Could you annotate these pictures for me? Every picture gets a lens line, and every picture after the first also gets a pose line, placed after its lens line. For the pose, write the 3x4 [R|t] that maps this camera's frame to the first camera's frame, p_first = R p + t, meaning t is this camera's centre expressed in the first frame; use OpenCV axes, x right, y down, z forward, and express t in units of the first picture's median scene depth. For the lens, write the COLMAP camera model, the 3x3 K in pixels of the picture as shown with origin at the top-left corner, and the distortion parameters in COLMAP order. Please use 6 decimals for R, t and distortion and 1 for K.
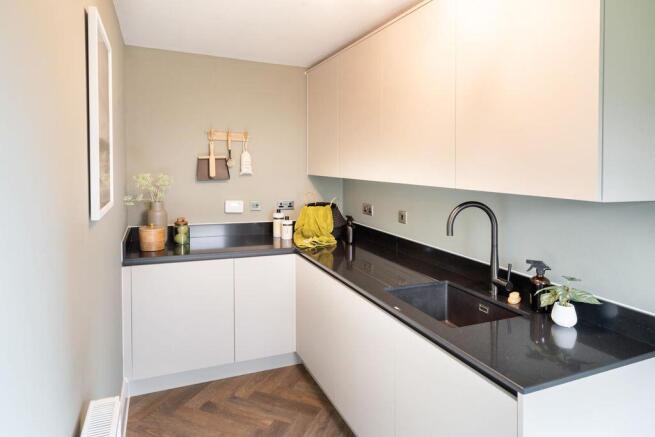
lens RADIAL K [[394.4, 0, 327.3], [0, 394.4, 217.1], [0, 0, 1]] dist [0.002571, 0.004169]
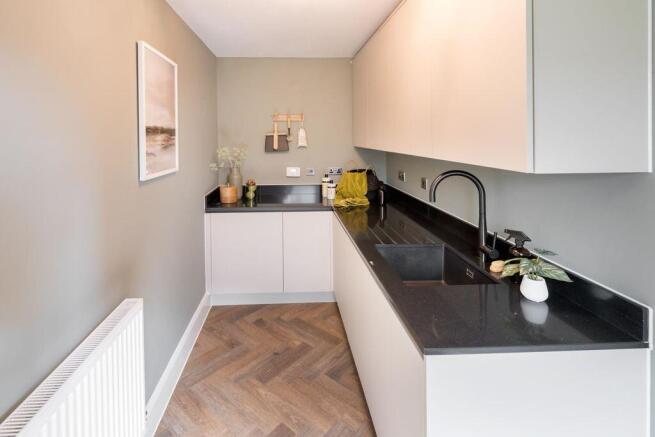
lens RADIAL K [[329.3, 0, 325.4], [0, 329.3, 176.2], [0, 0, 1]] dist [-0.005444, -0.002173]
pose [[0.932496, 0.016981, -0.360780, 0.293284], [-0.020761, 0.999763, -0.006603, -0.008711], [0.360582, 0.013648, 0.932628, 0.042041]]
